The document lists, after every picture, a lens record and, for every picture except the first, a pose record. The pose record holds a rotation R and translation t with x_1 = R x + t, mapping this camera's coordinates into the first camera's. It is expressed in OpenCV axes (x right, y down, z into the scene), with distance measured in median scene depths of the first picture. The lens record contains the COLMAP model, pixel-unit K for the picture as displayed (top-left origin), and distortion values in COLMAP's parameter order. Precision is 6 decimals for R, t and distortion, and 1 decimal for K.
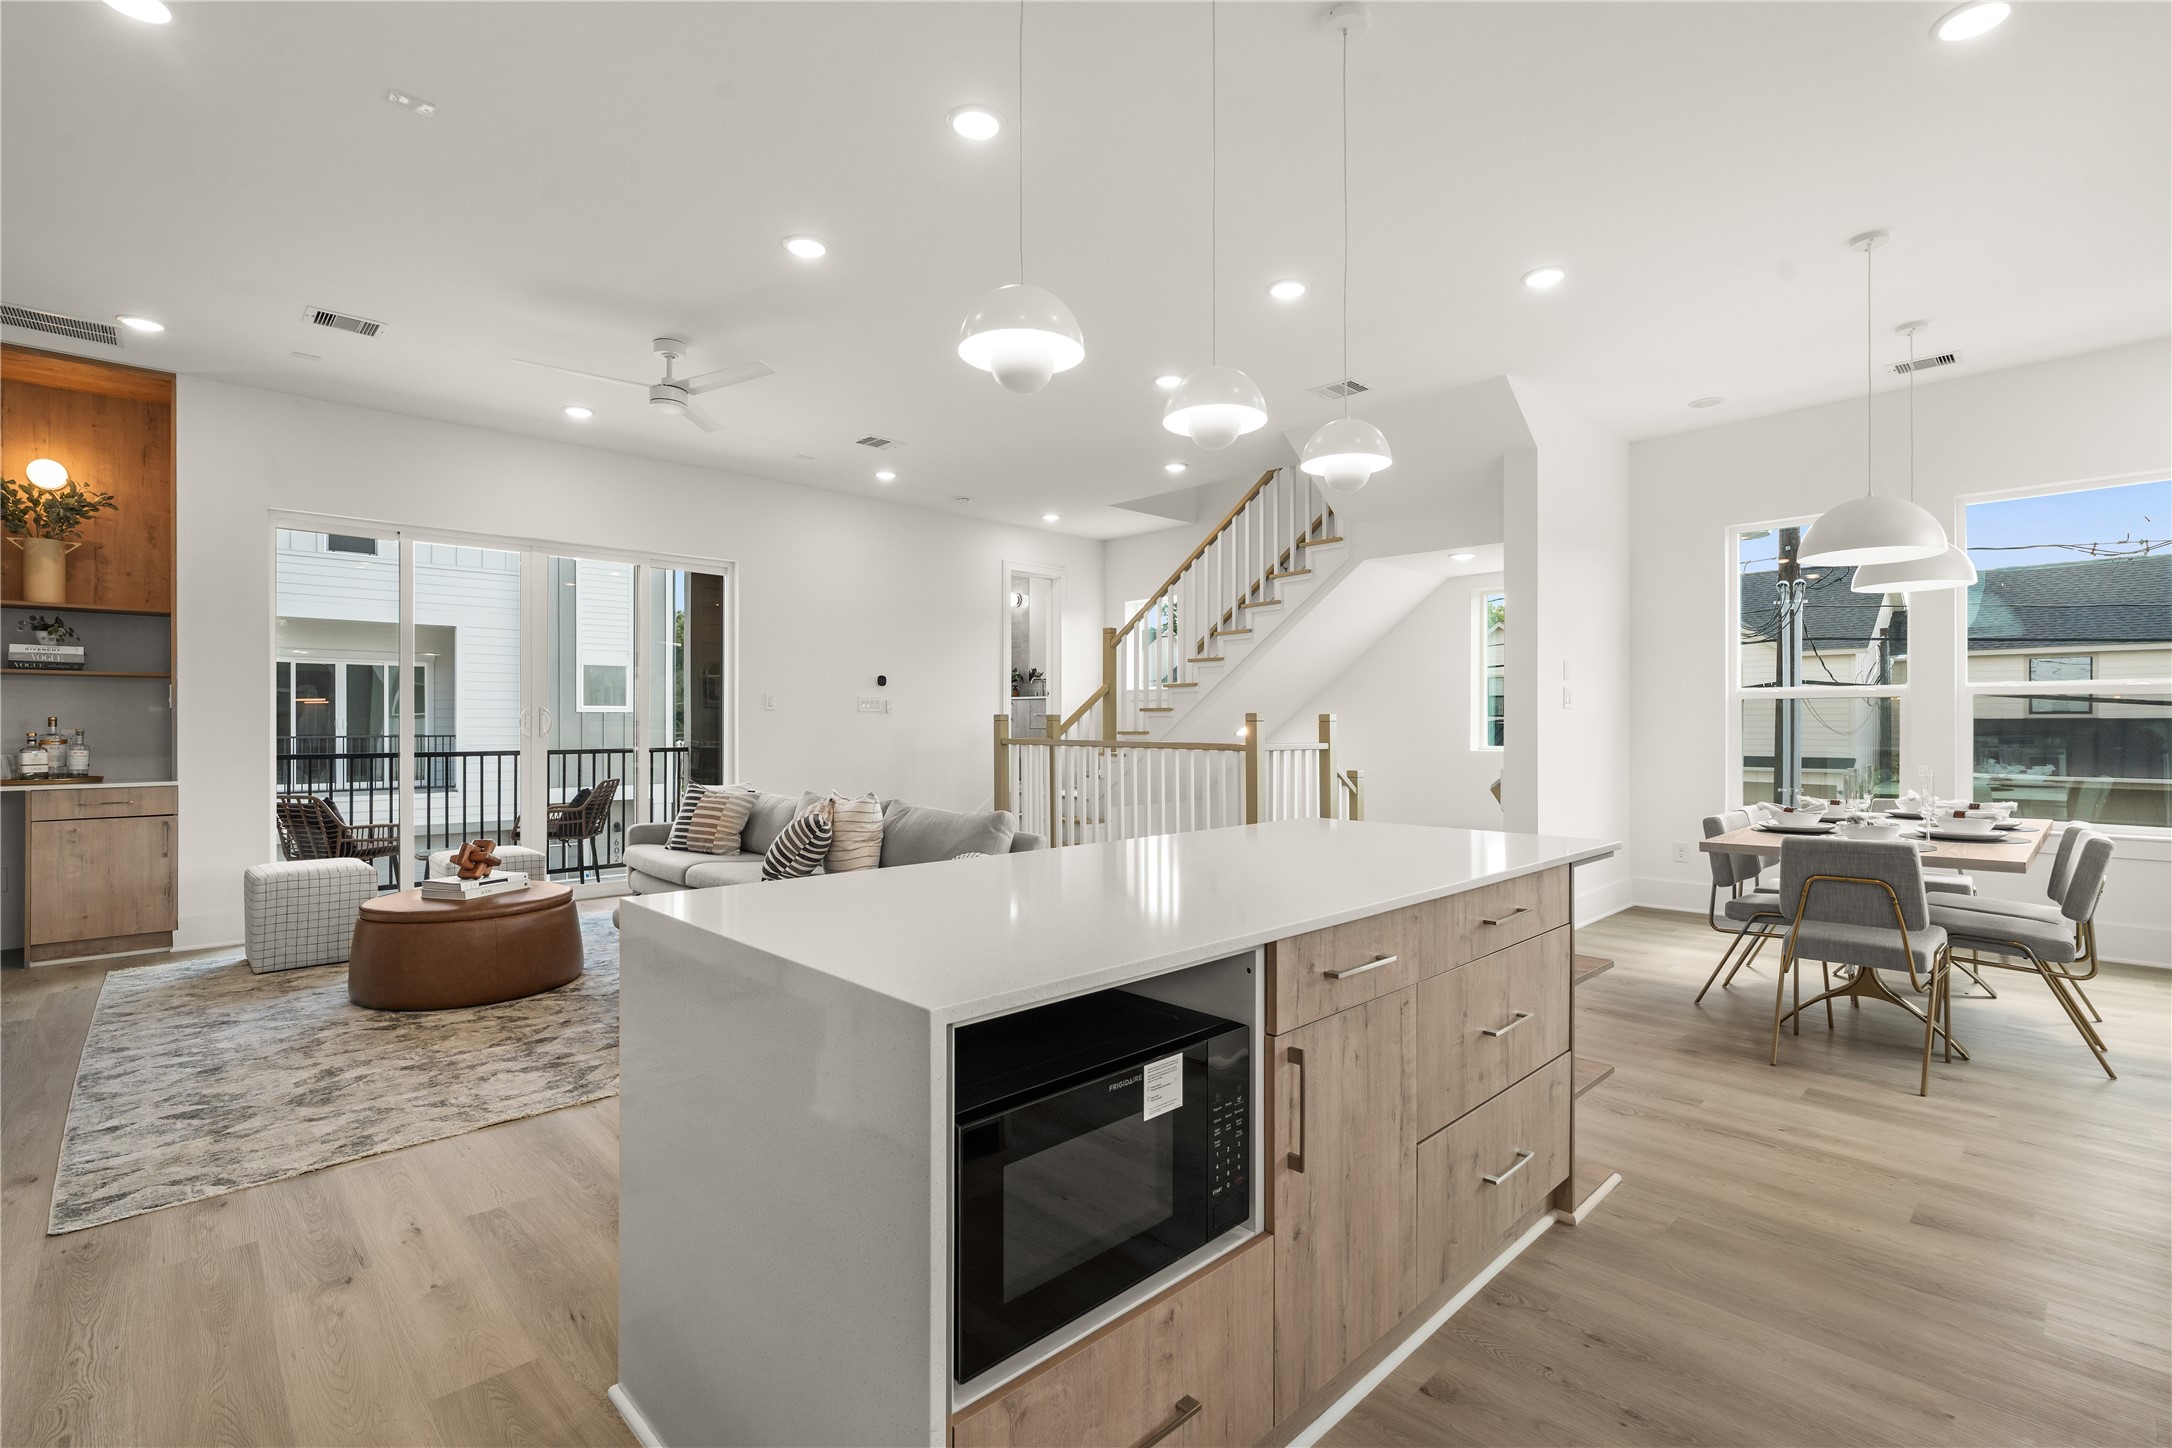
lens RADIAL K [[979.5, 0, 1084.8], [0, 979.5, 719.8], [0, 0, 1]] dist [-0.003888, -0.000012]
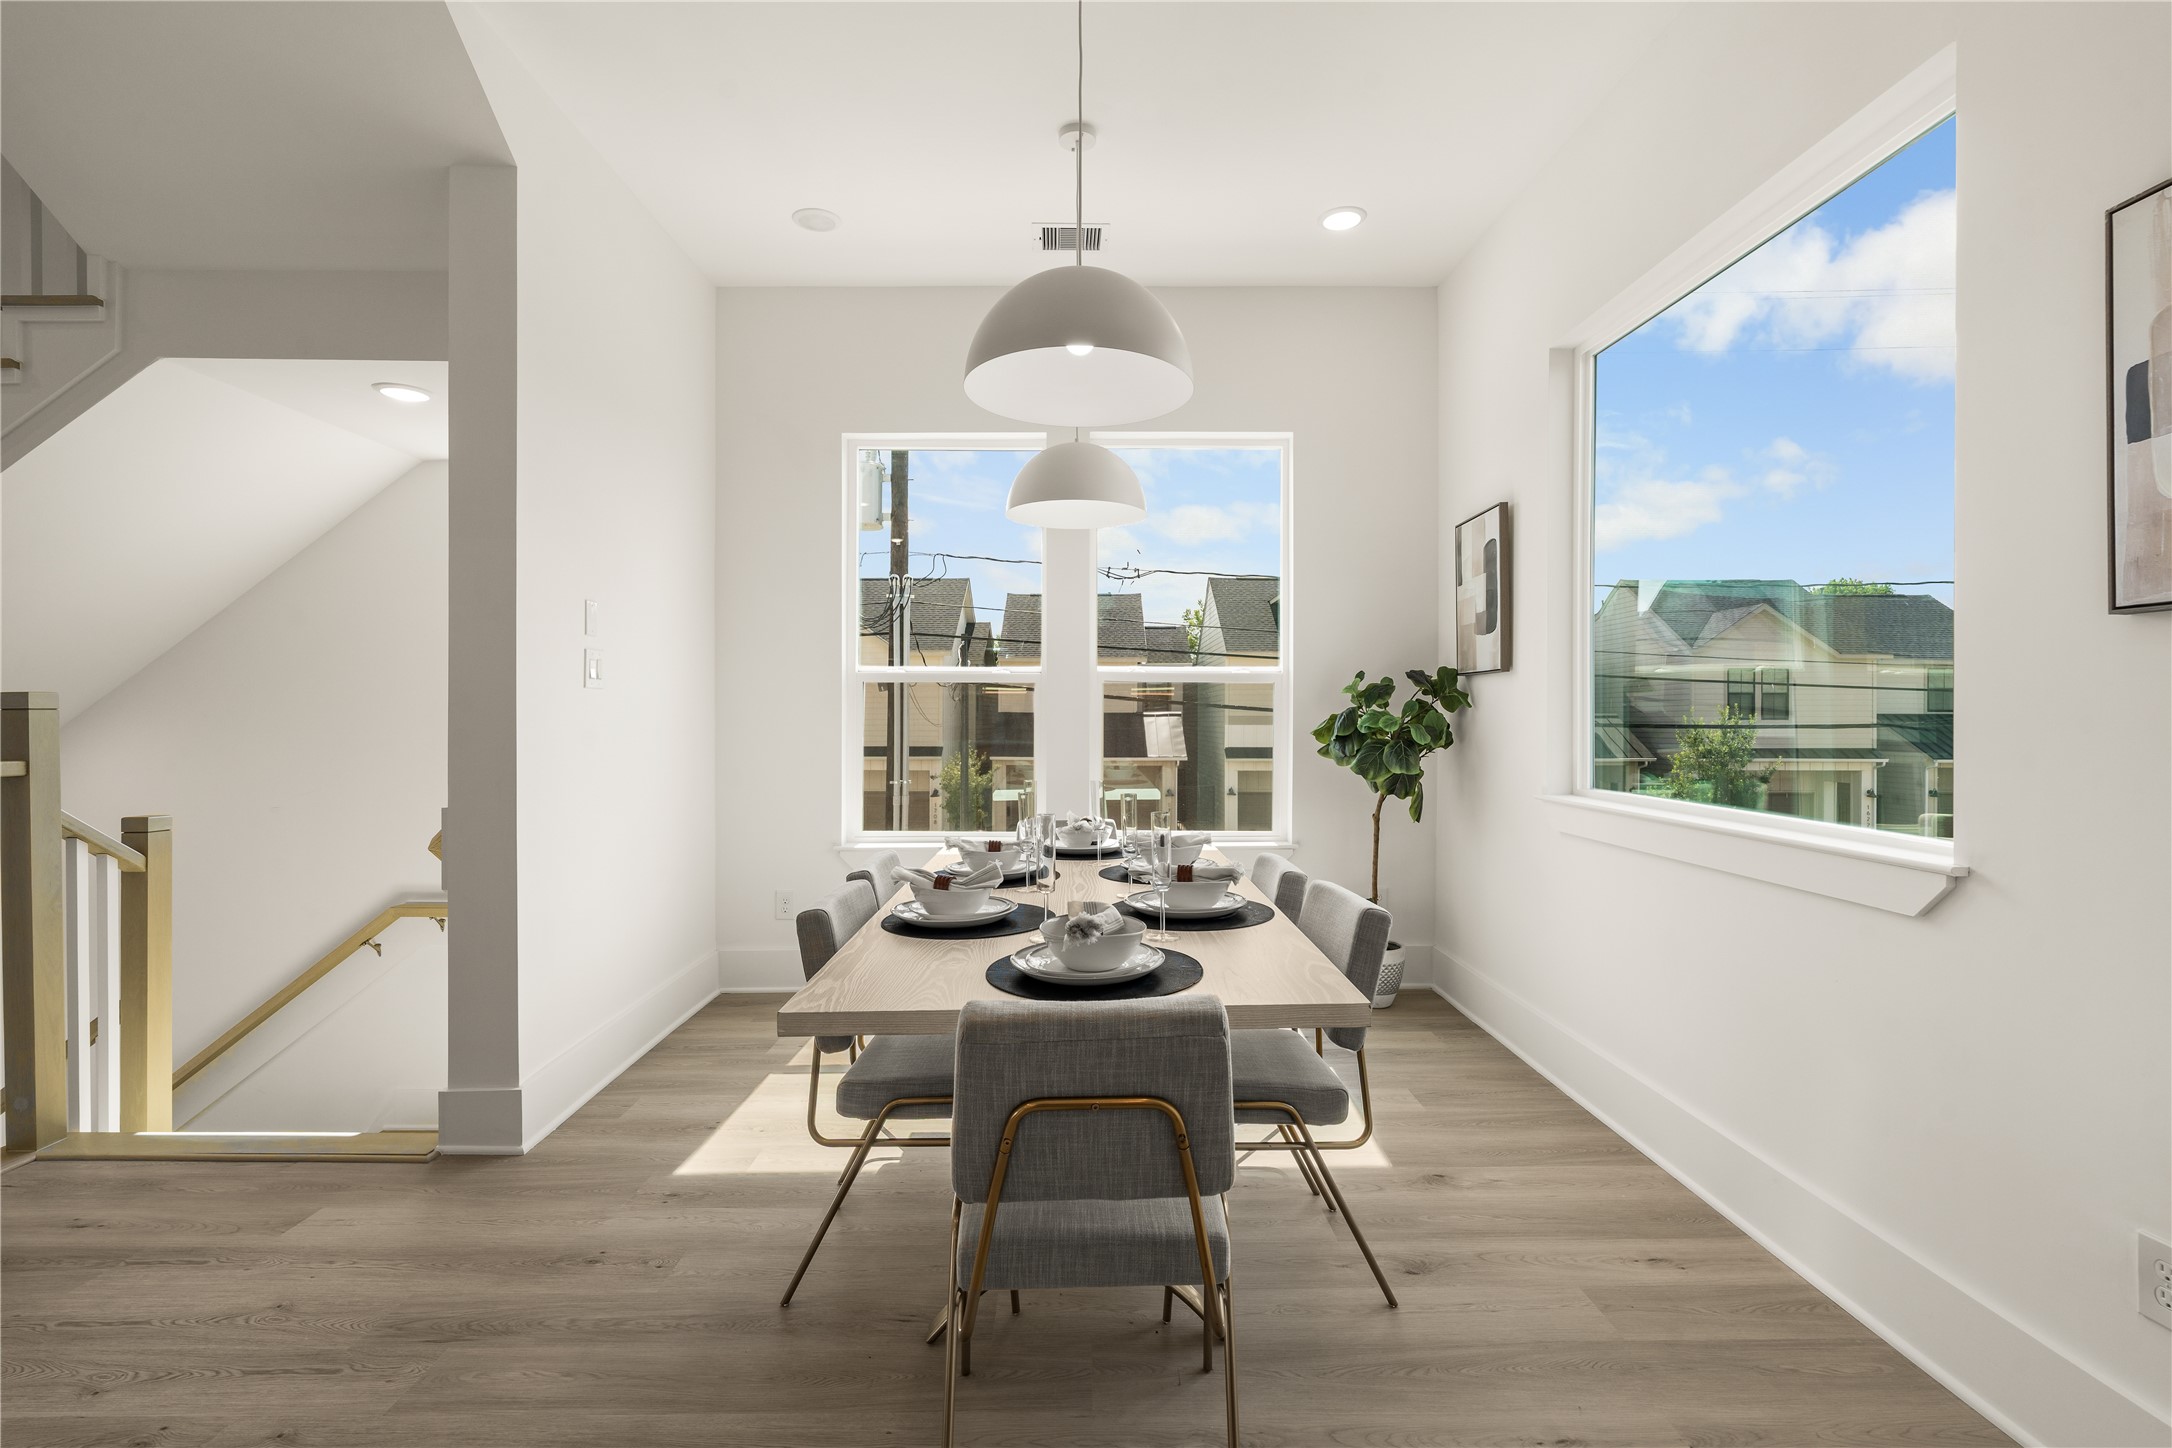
lens RADIAL K [[979.5, 0, 1084.8], [0, 979.5, 719.8], [0, 0, 1]] dist [-0.003888, -0.000012]
pose [[0.683760, -0.005583, 0.729686, 0.246828], [-0.001481, 0.999958, 0.009038, 0.001068], [-0.729706, -0.007260, 0.683723, 0.370826]]
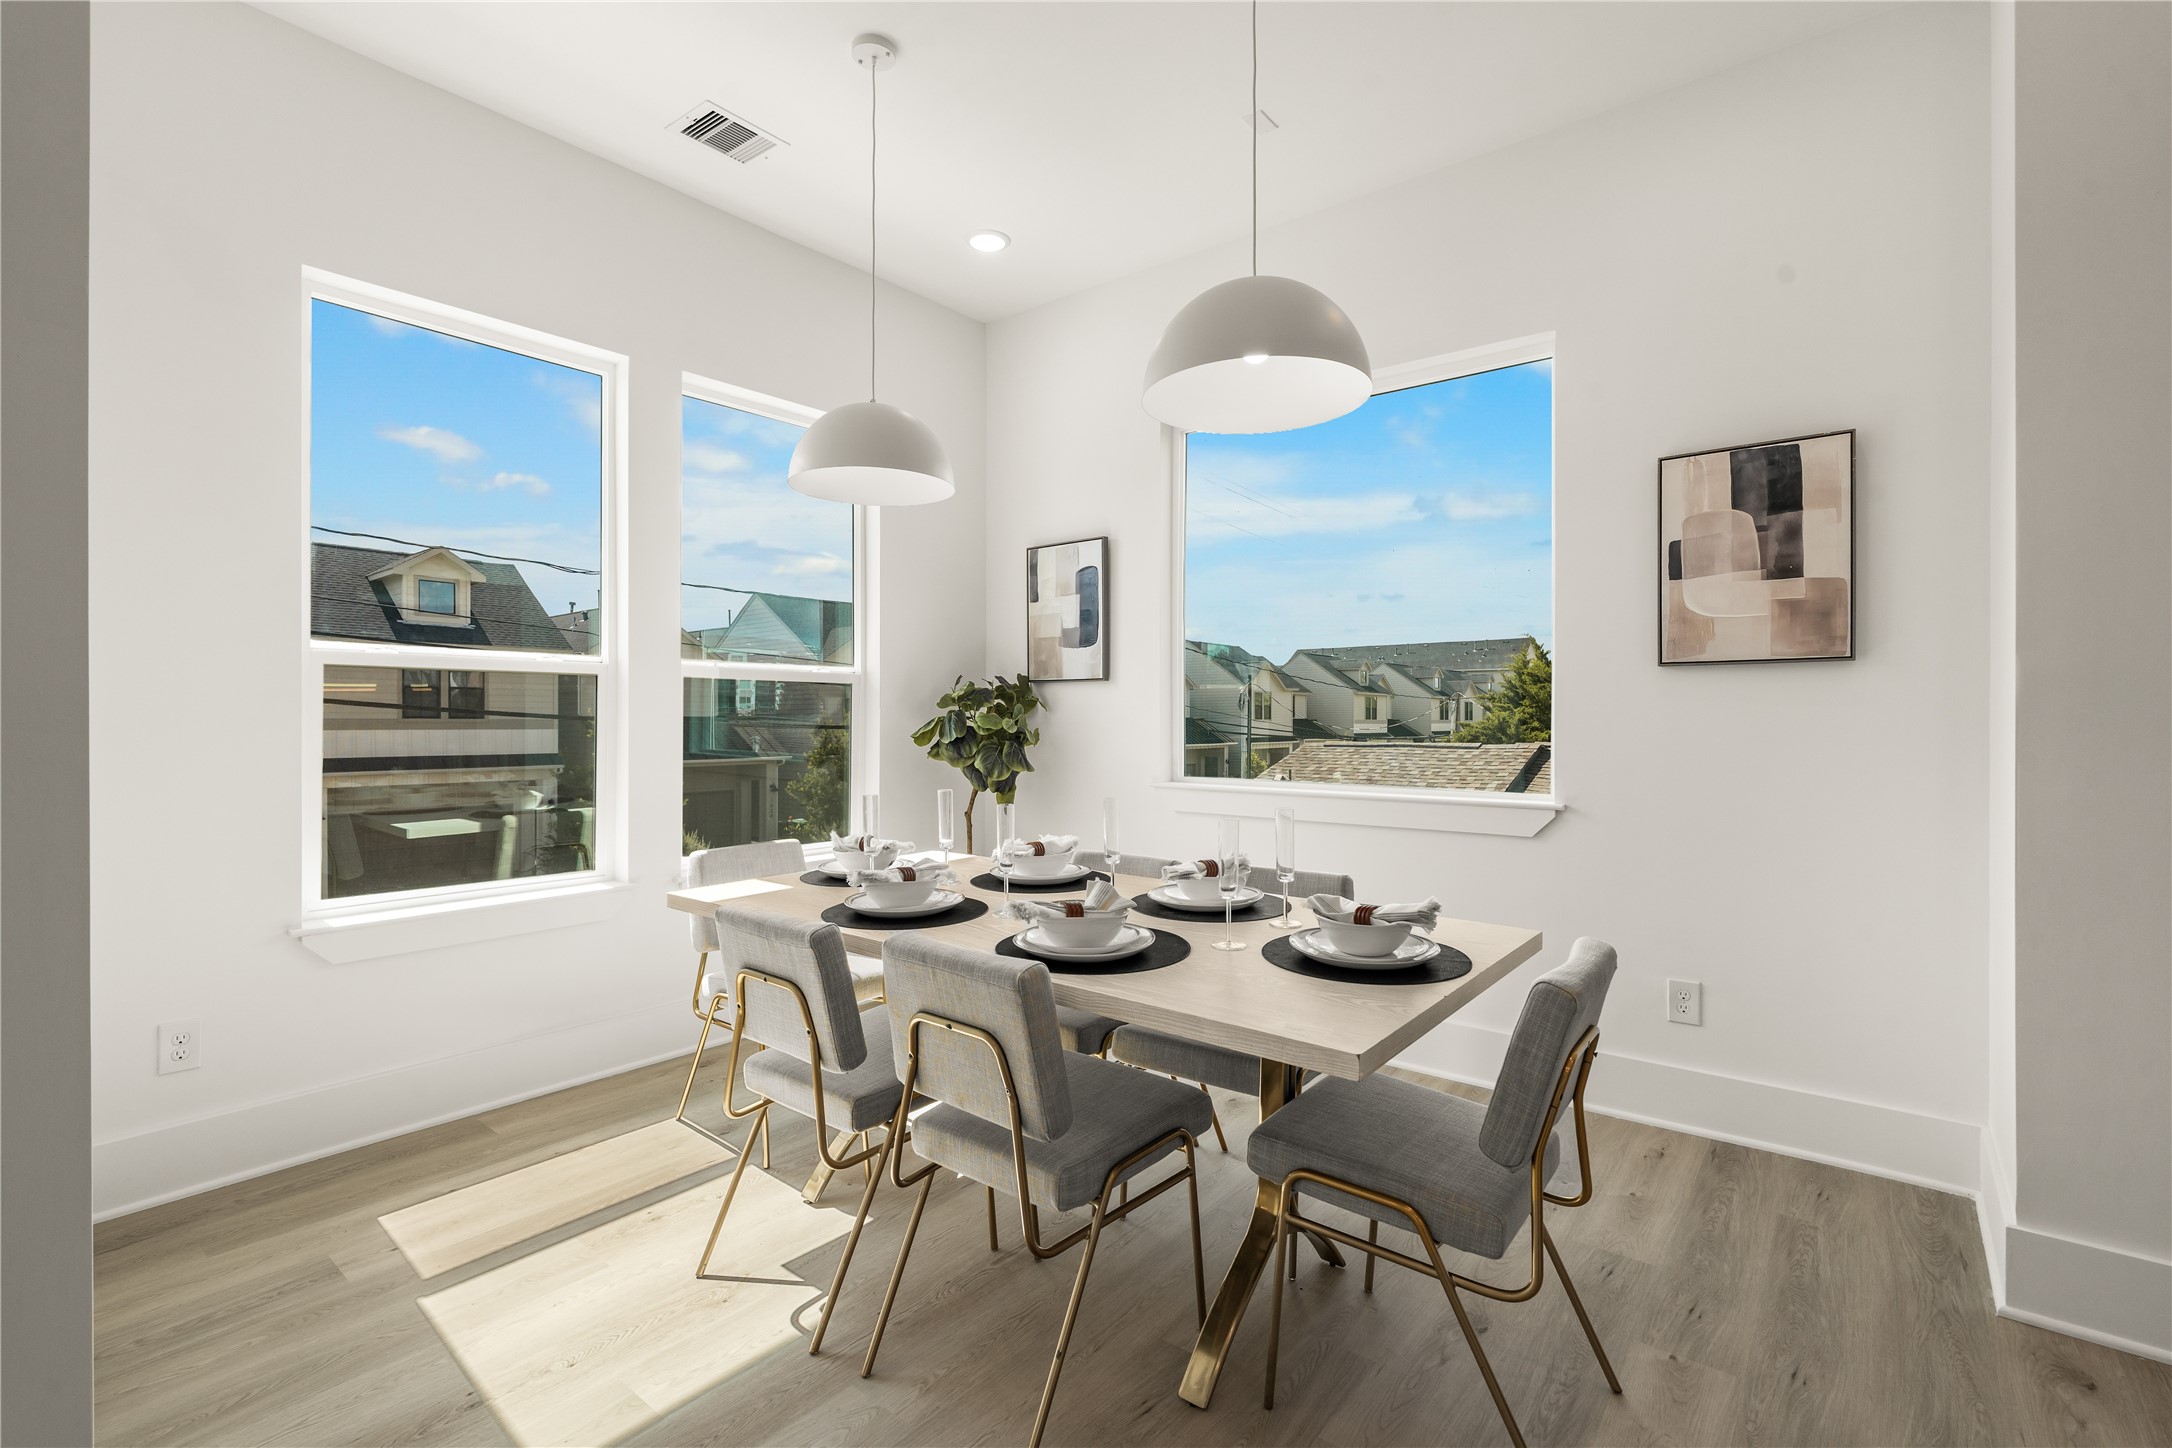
lens RADIAL K [[979.5, 0, 1084.8], [0, 979.5, 719.8], [0, 0, 1]] dist [-0.003888, -0.000012]
pose [[-0.126273, -0.005101, 0.991982, 0.169386], [-0.004524, 0.999979, 0.004566, 0.001588], [-0.991985, -0.003911, -0.126293, 0.667230]]
